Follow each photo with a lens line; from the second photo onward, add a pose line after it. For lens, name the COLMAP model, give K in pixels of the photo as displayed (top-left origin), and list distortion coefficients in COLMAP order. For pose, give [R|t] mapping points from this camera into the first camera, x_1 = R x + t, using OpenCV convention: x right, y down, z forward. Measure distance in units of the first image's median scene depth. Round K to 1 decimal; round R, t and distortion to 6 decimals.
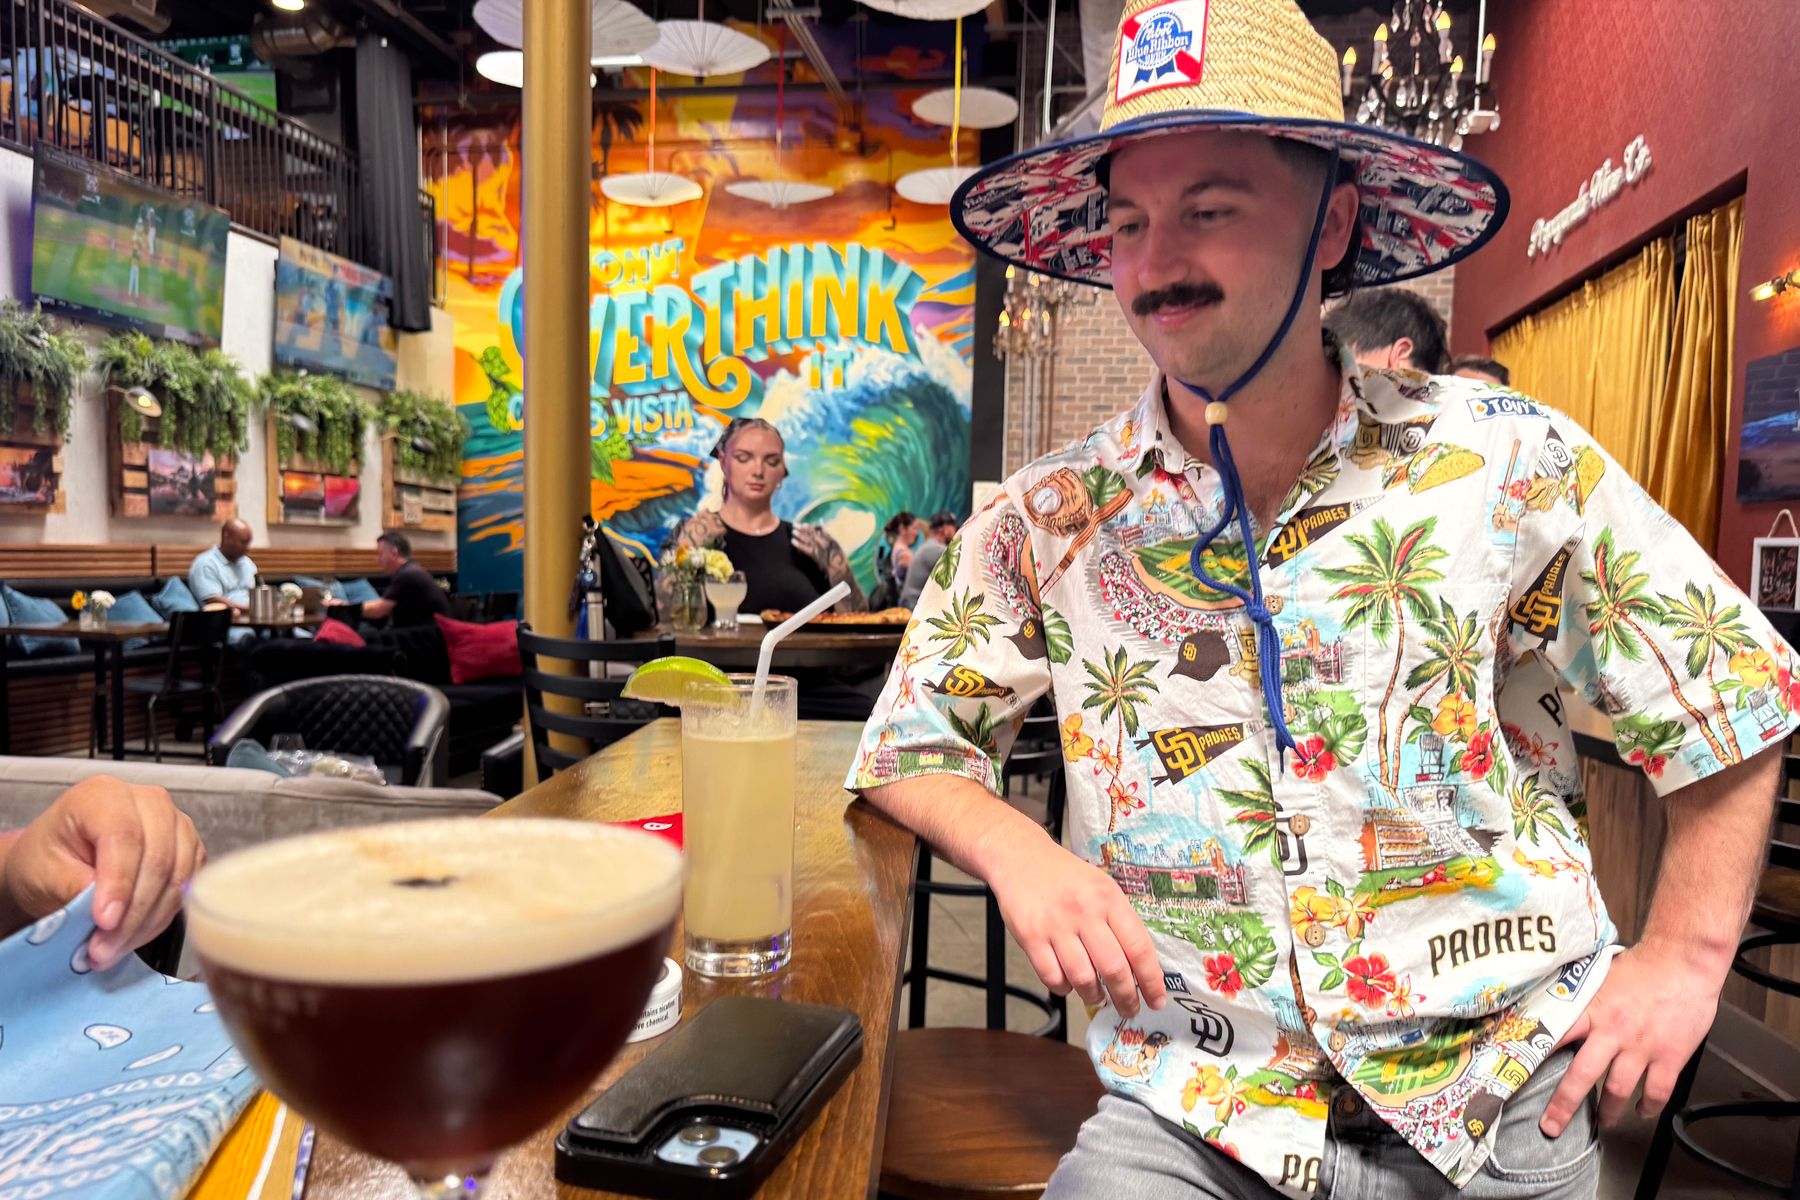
lens RADIAL K [[1267.9, 0, 899.7], [0, 1267.9, 686.1], [0, 0, 1]] dist [0.057119, -0.086231]
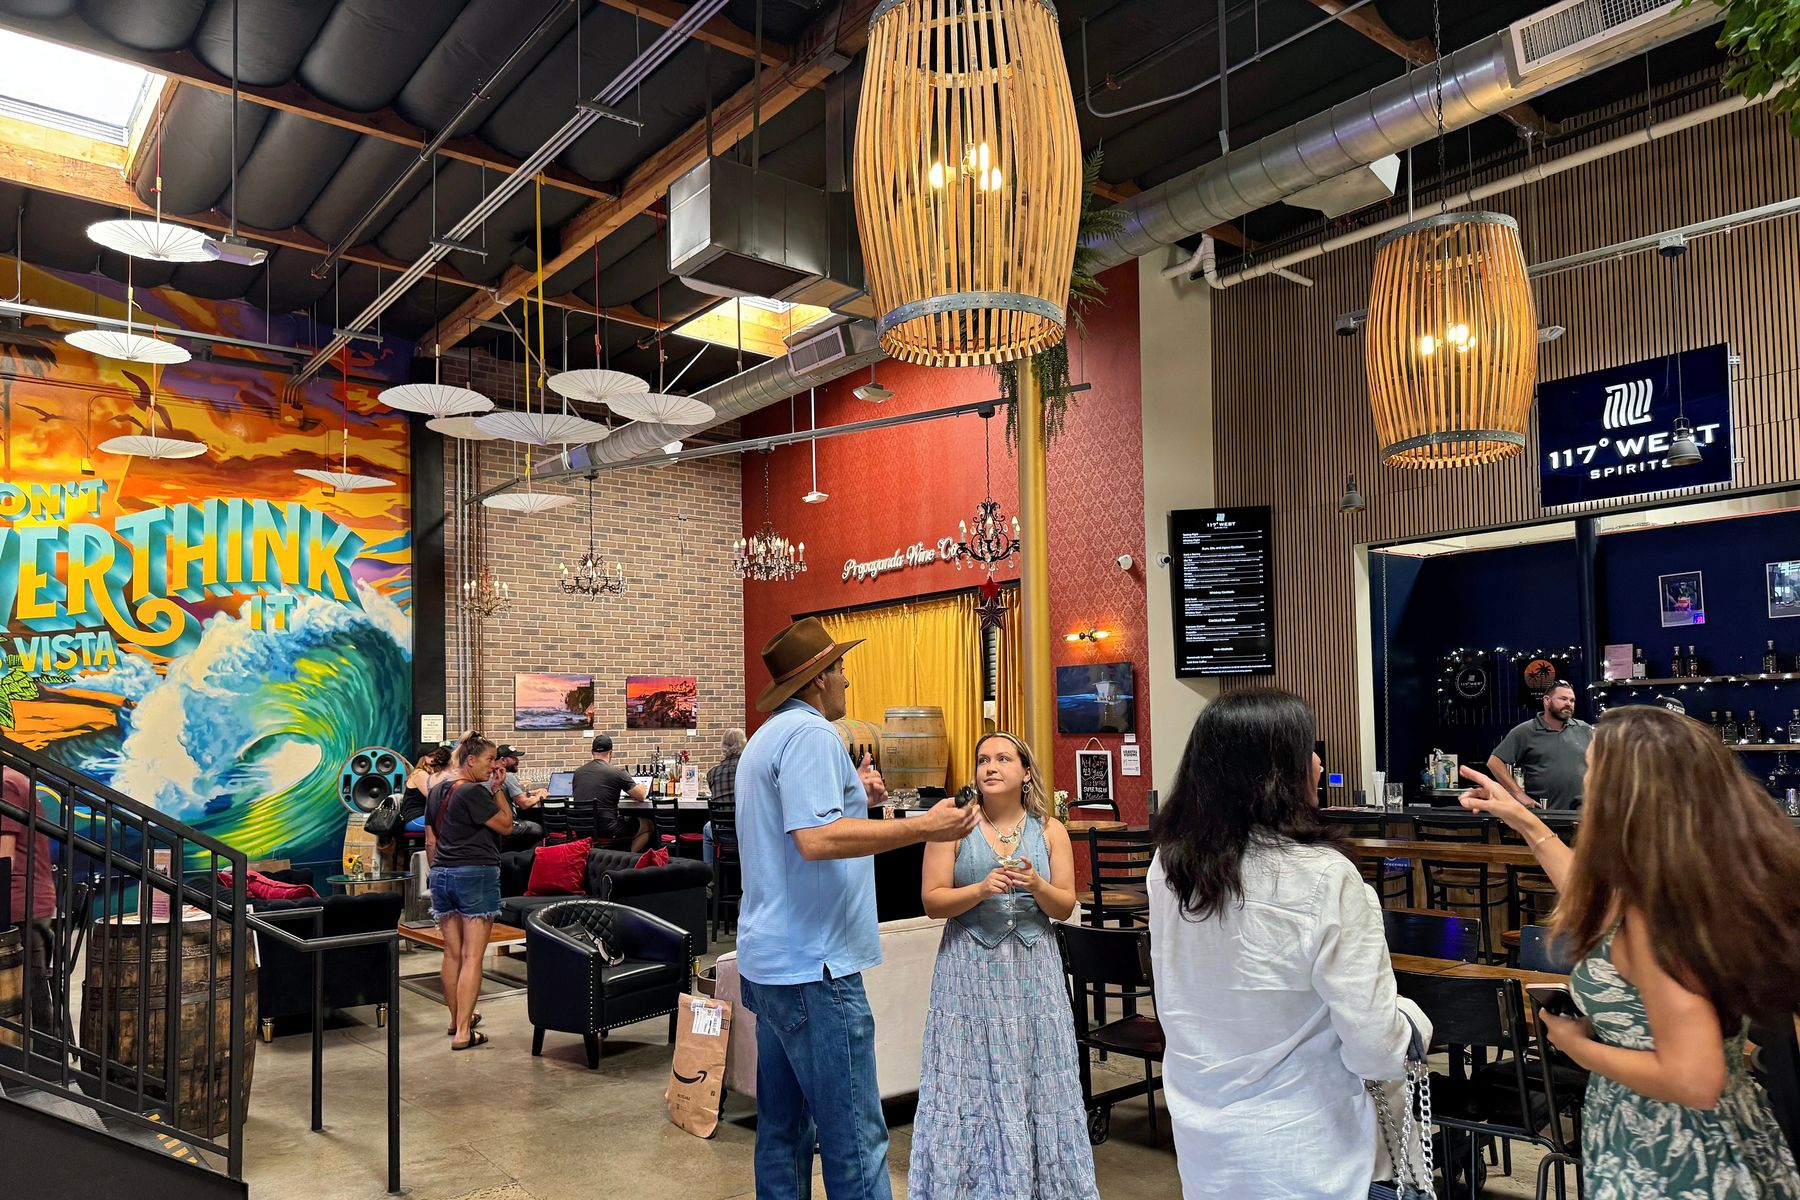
lens RADIAL K [[1267.9, 0, 890.5], [0, 1267.9, 670.1], [0, 0, 1]] dist [0.057119, -0.086231]
pose [[0.672472, -0.003323, 0.740115, -0.524891], [0.114929, 0.988329, -0.099987, -0.036650], [-0.731145, 0.152299, 0.665006, -0.090333]]
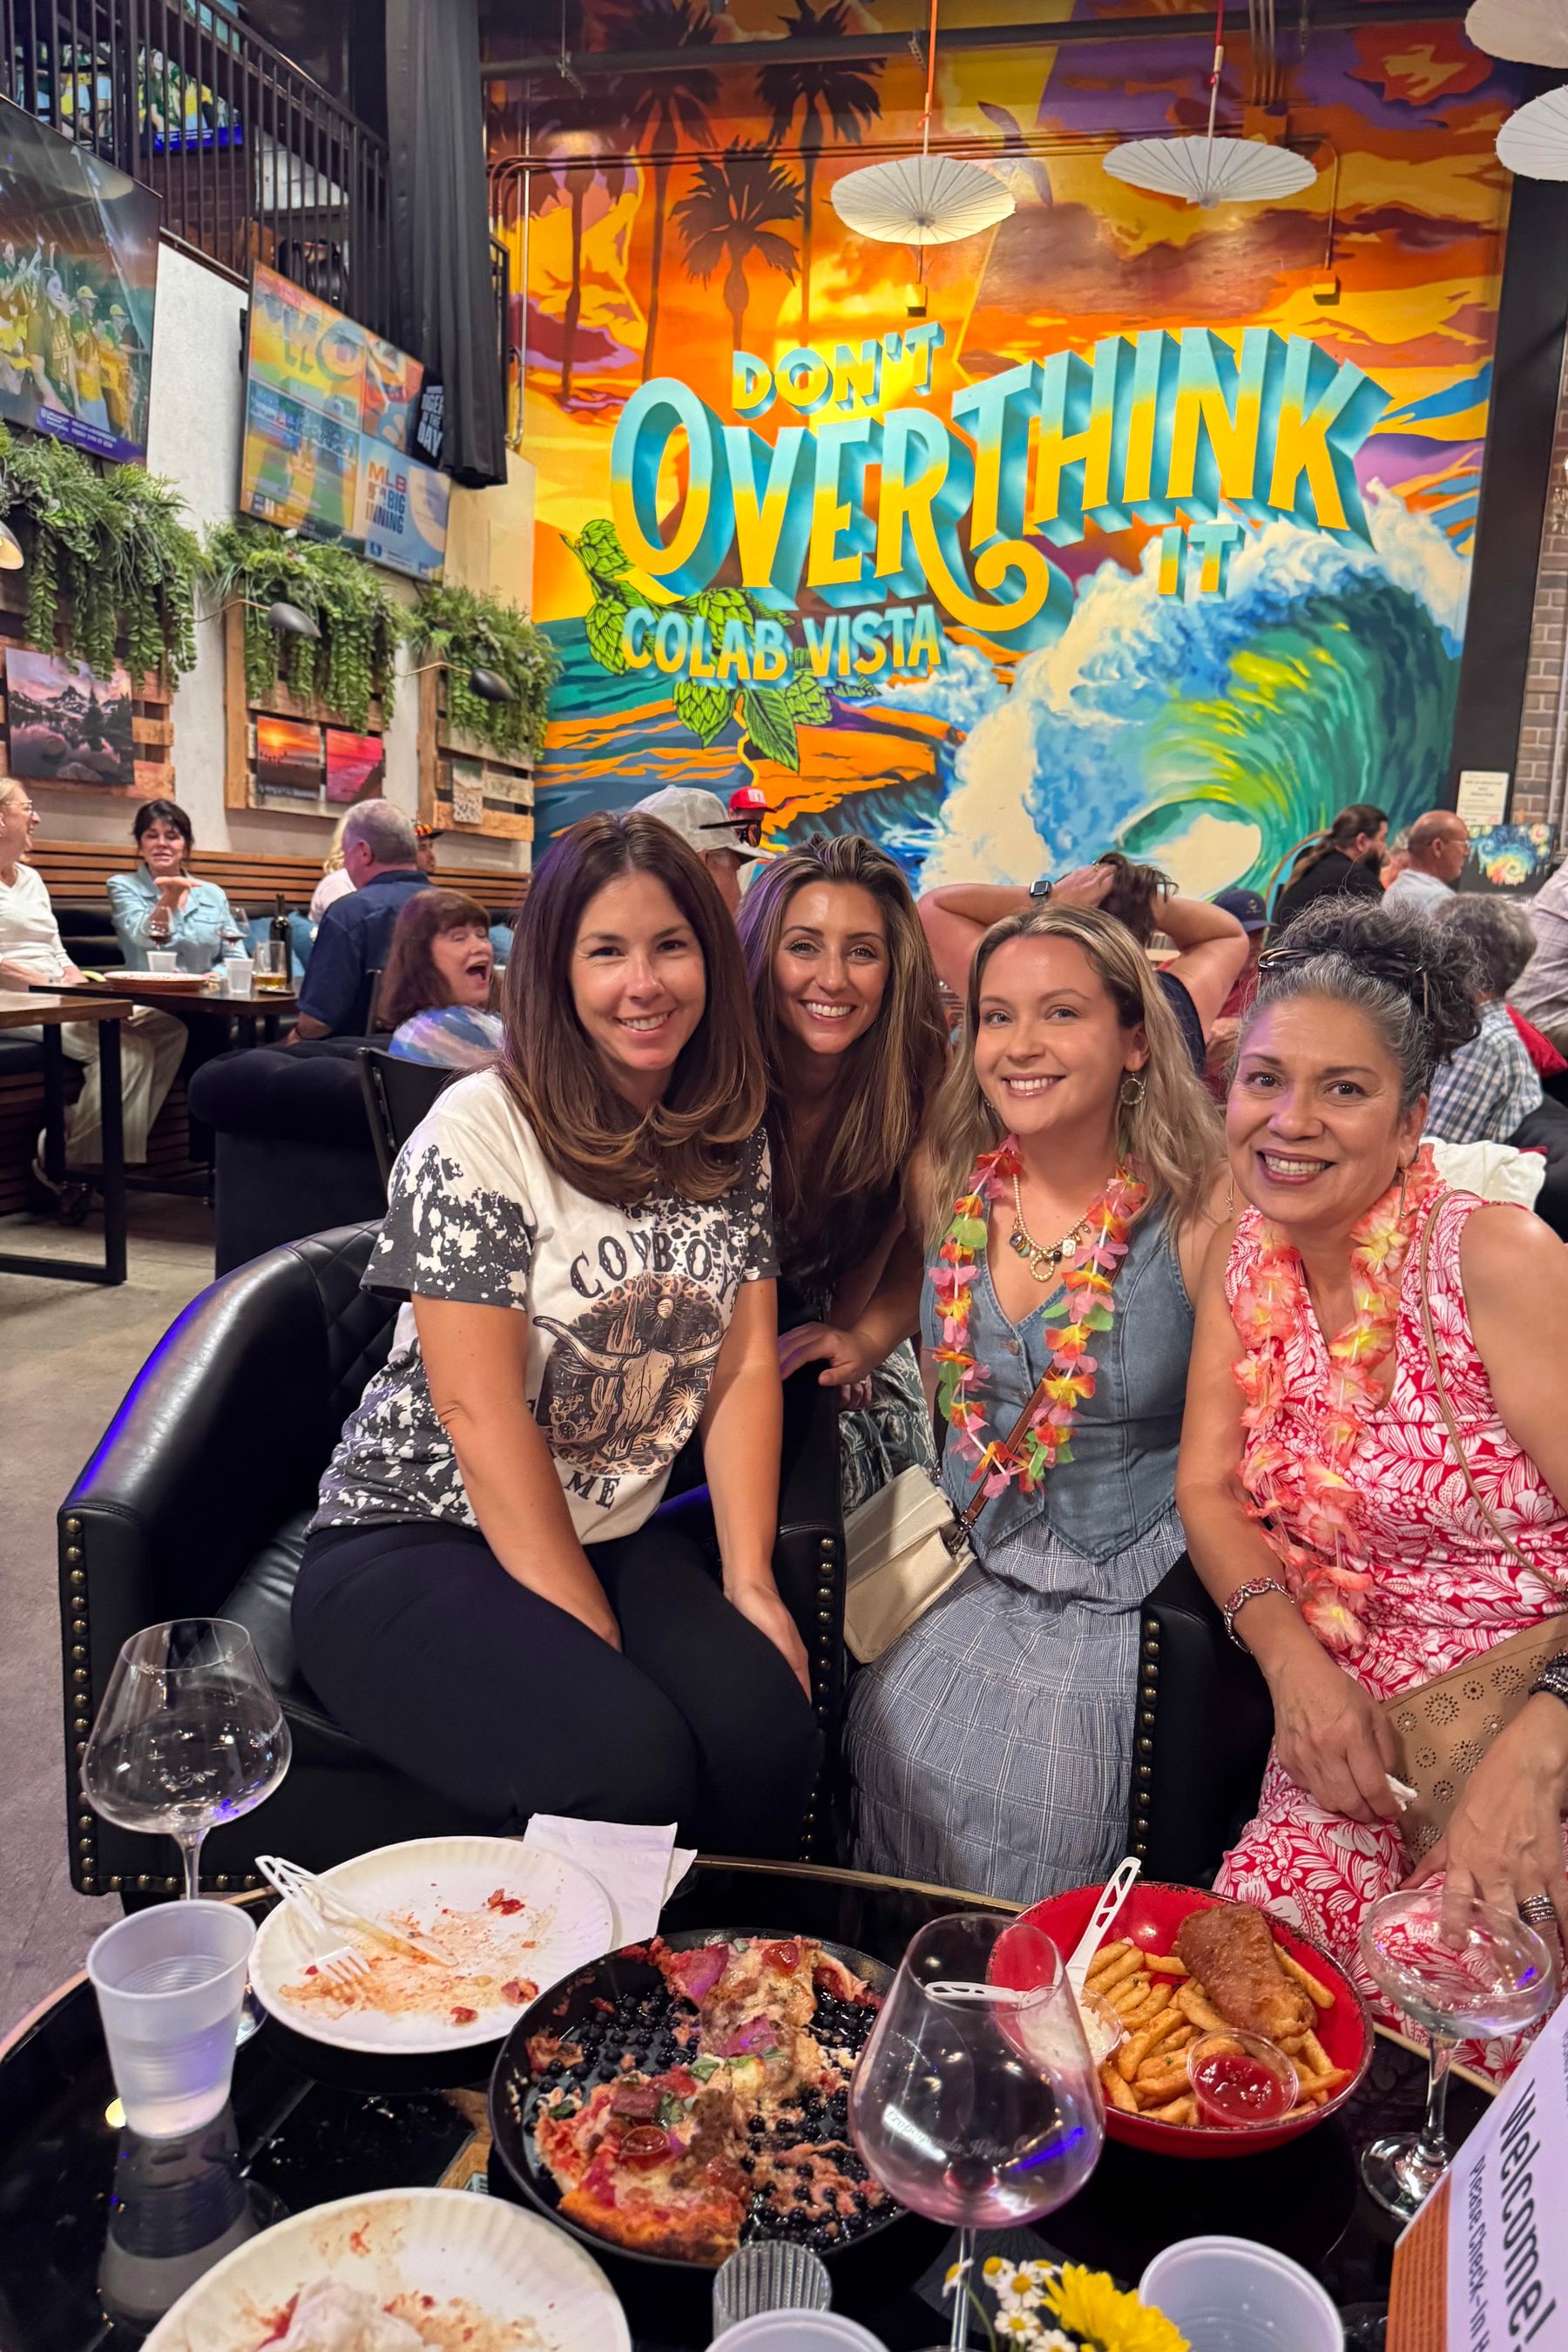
lens RADIAL K [[1656.8, 0, 887.0], [0, 1656.8, 1202.3], [0, 0, 1]] dist [0.057119, -0.086231]
pose [[0.996443, 0.040821, -0.073719, -0.130783], [-0.035633, 0.996885, 0.070366, -0.016766], [0.076361, -0.067488, 0.994794, 0.255644]]
